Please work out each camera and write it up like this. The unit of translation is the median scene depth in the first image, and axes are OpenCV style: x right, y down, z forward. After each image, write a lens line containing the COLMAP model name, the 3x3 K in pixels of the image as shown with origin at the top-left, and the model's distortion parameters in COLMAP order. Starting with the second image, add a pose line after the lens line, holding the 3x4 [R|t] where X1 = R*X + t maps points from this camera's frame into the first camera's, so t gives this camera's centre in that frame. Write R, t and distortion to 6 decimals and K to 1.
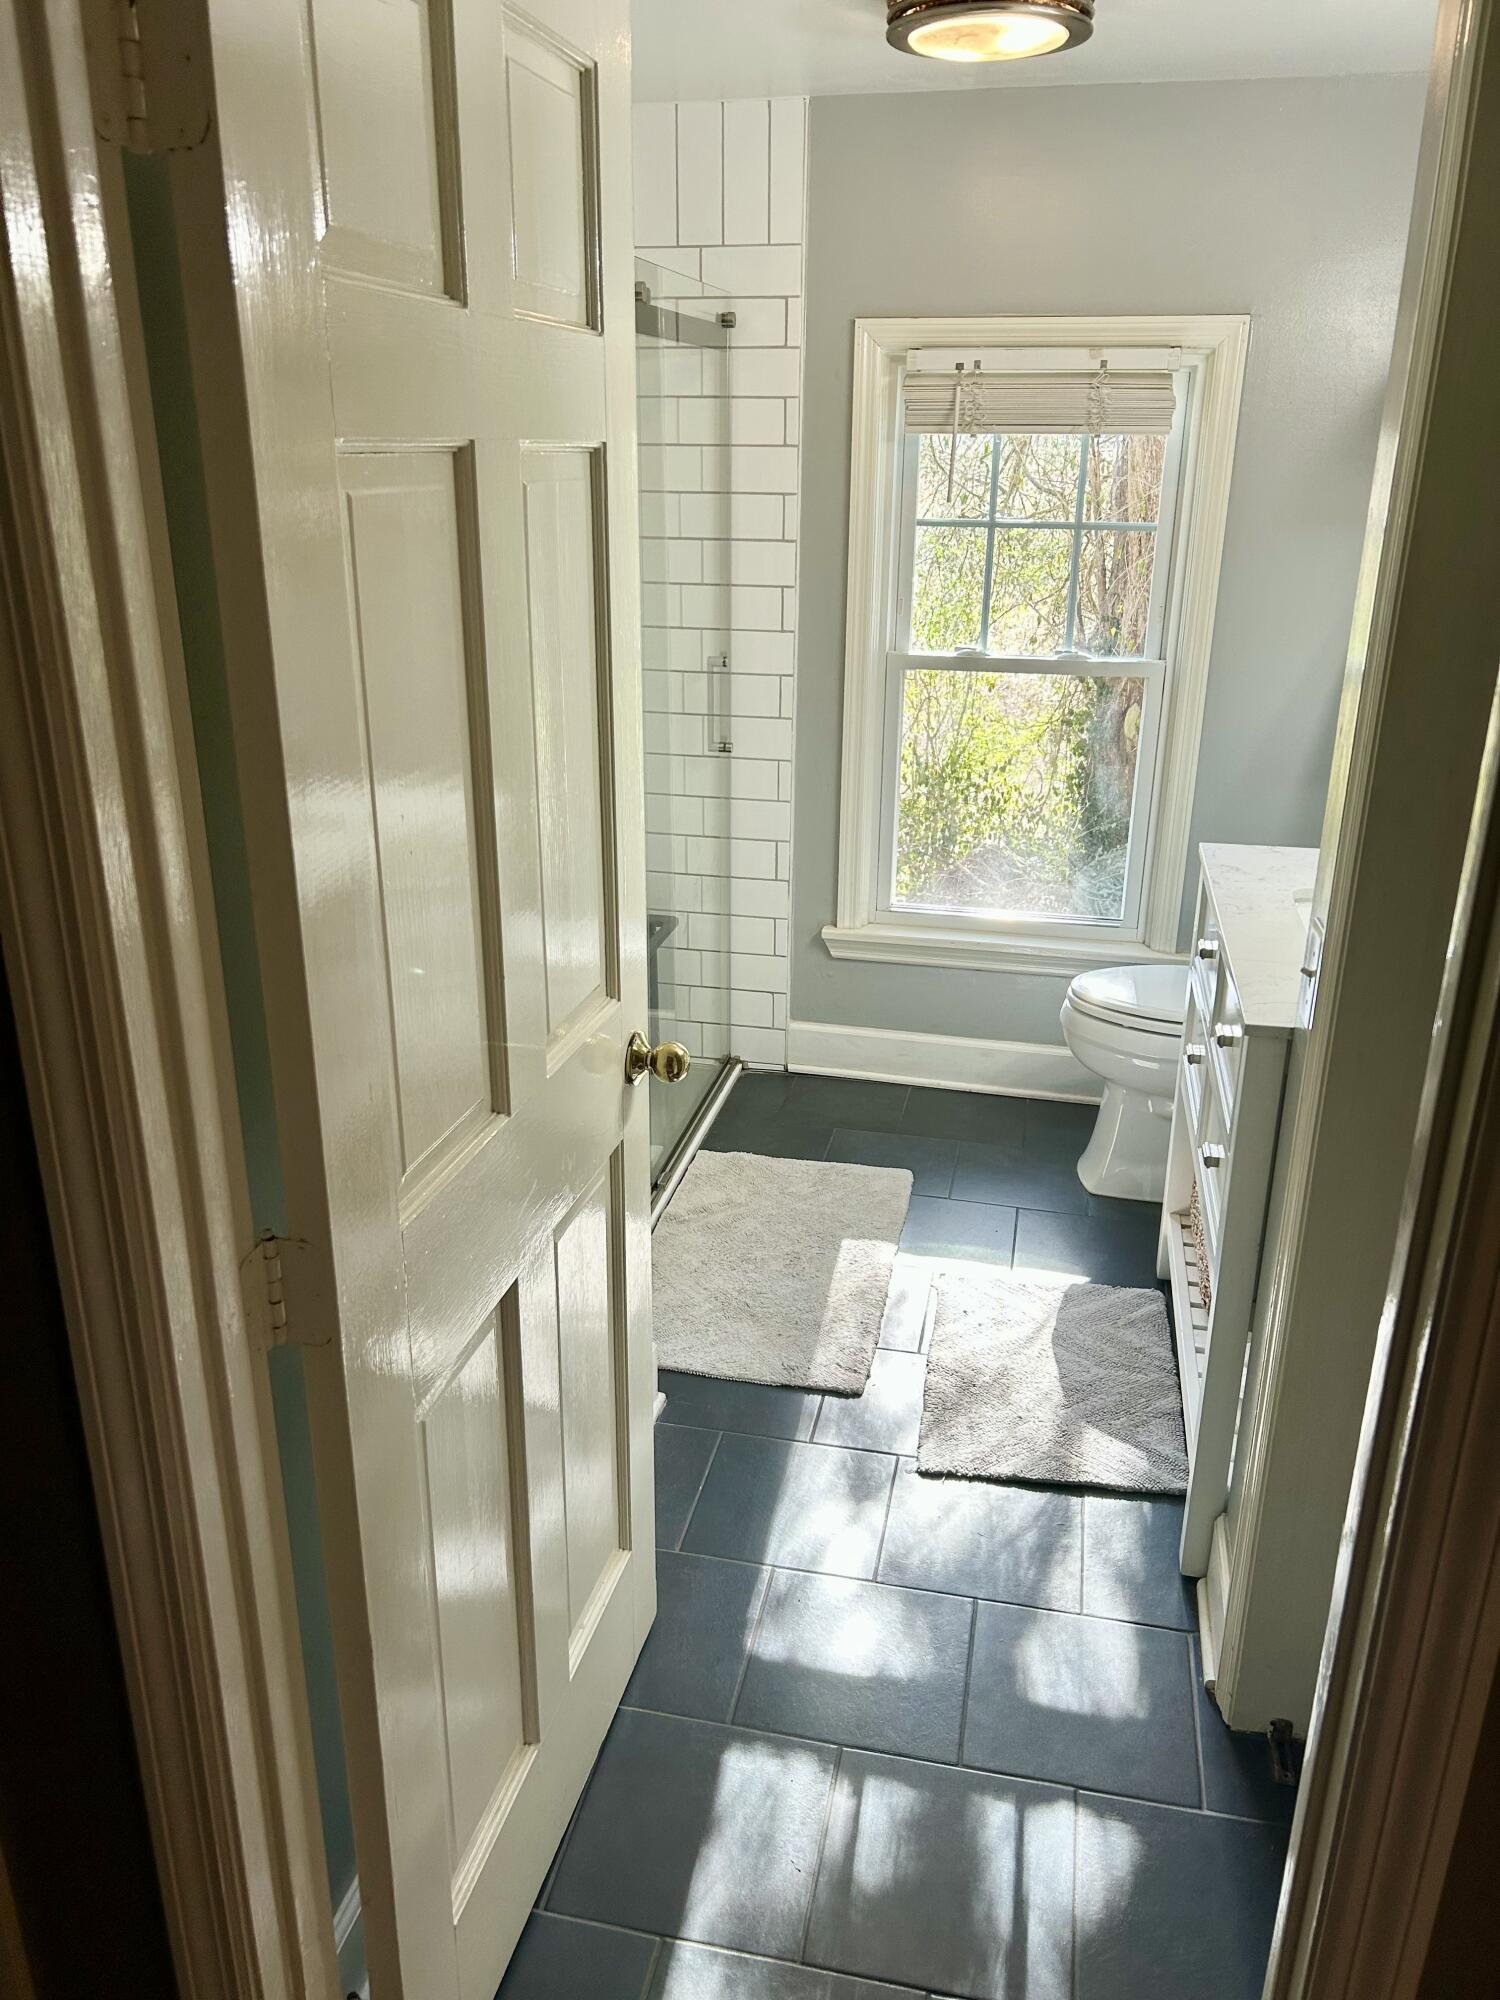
lens RADIAL K [[1506.0, 0, 752.3], [0, 1506.0, 1005.8], [0, 0, 1]] dist [0.069111, -0.080053]
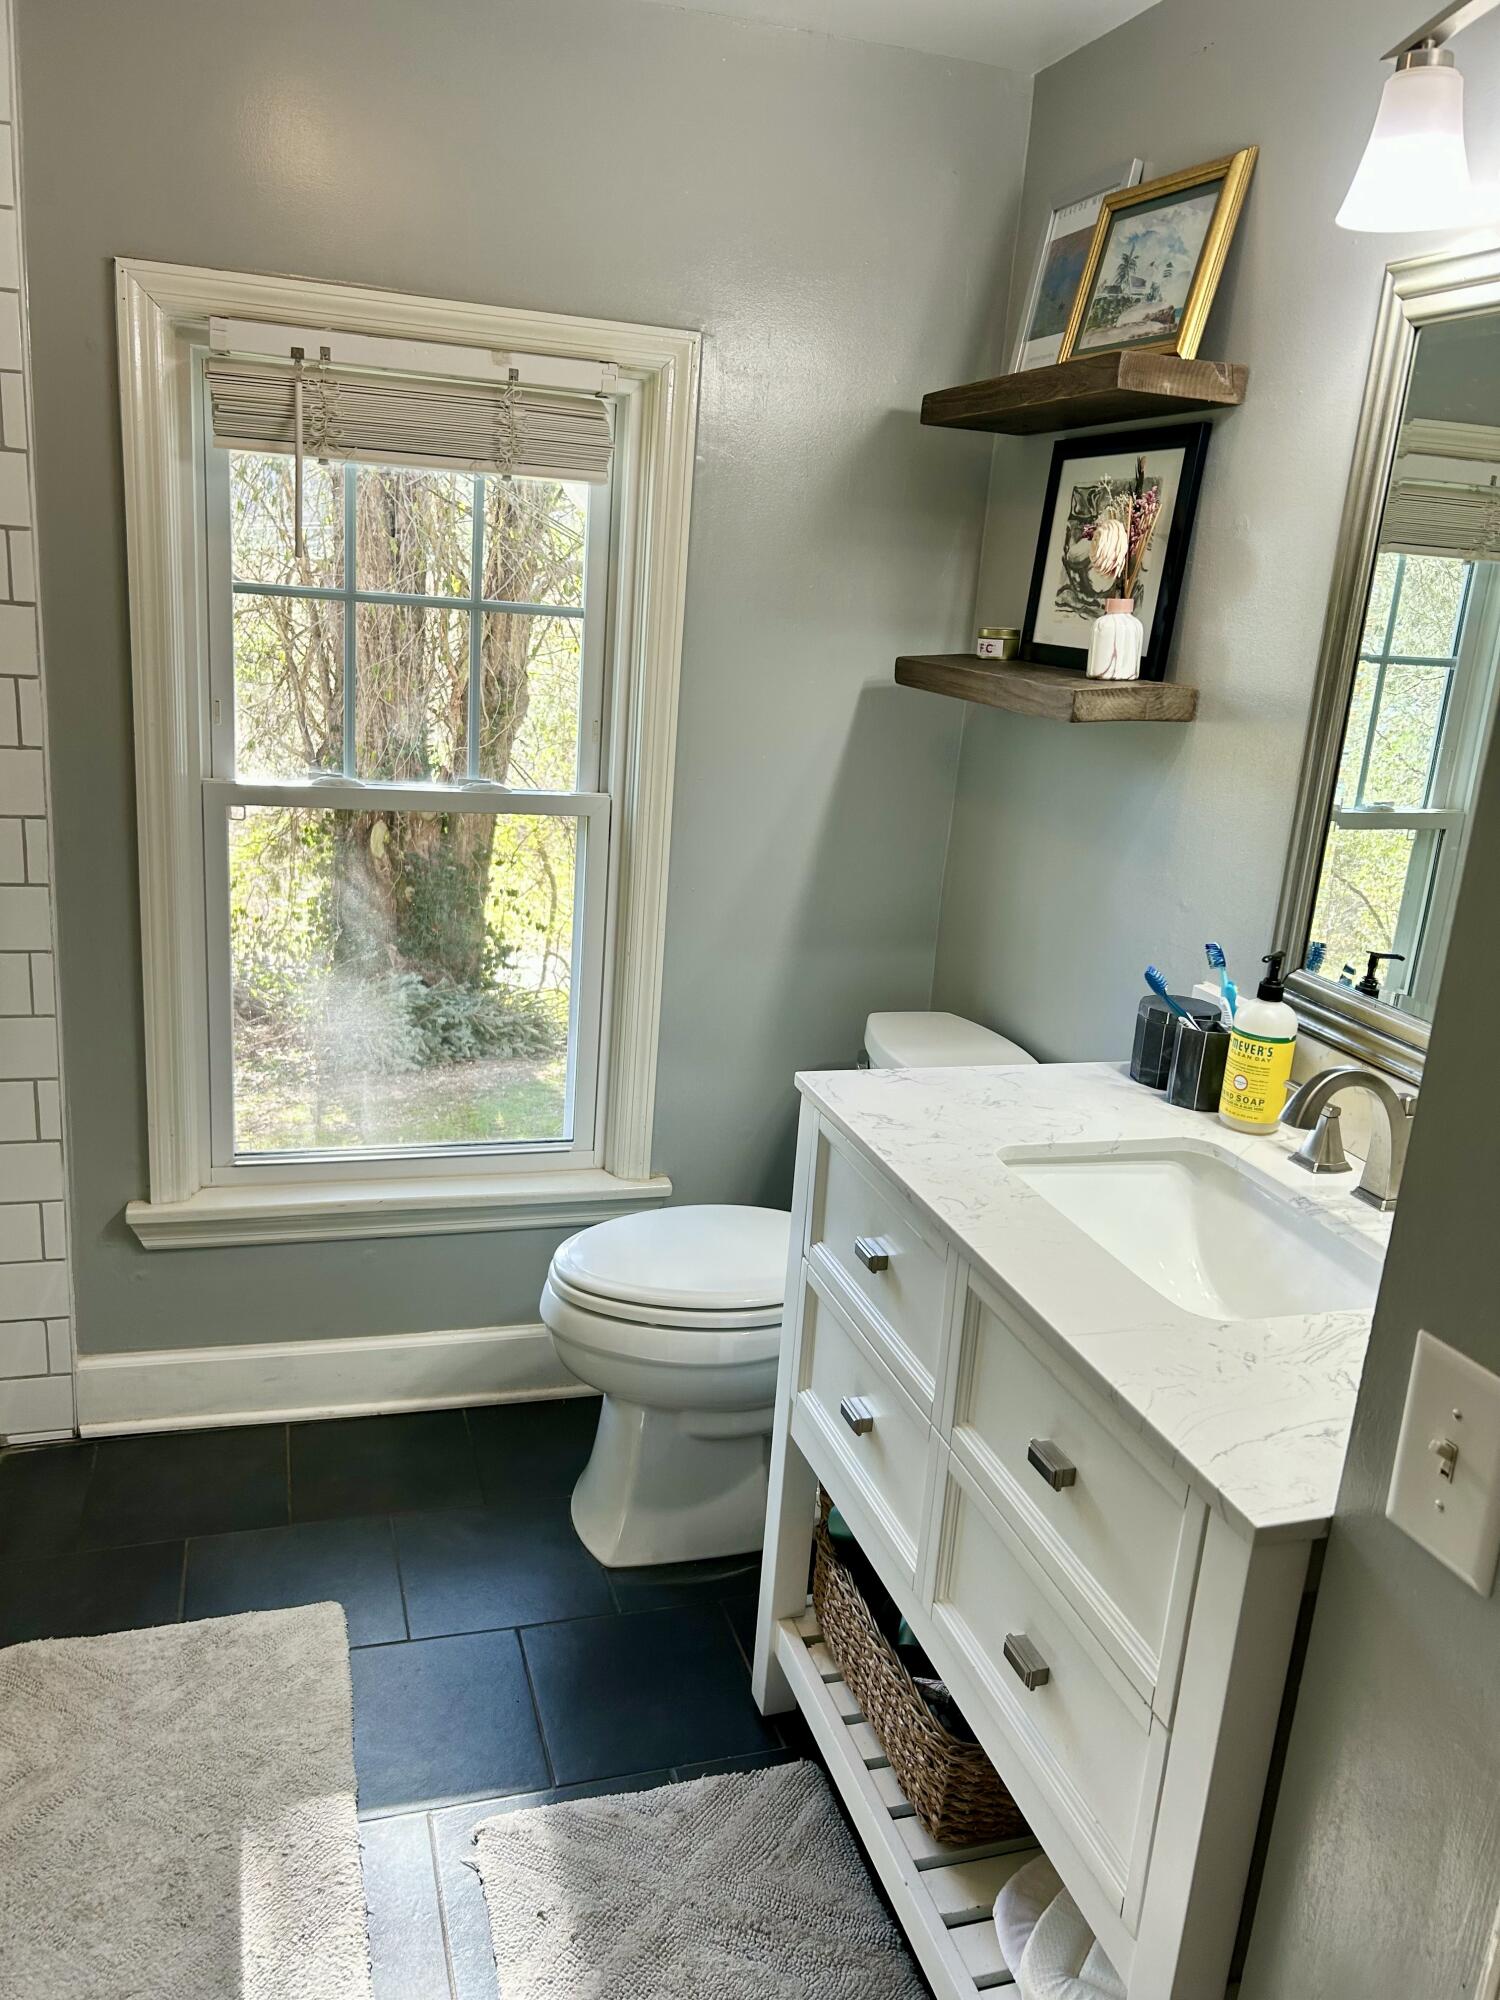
lens RADIAL K [[1506.0, 0, 740.6], [0, 1506.0, 996.3], [0, 0, 1]] dist [0.069111, -0.080053]
pose [[0.871482, -0.077892, 0.484202, -0.033930], [0.113920, 0.992453, -0.045384, -0.089281], [-0.477012, 0.094711, 0.873778, 0.342182]]
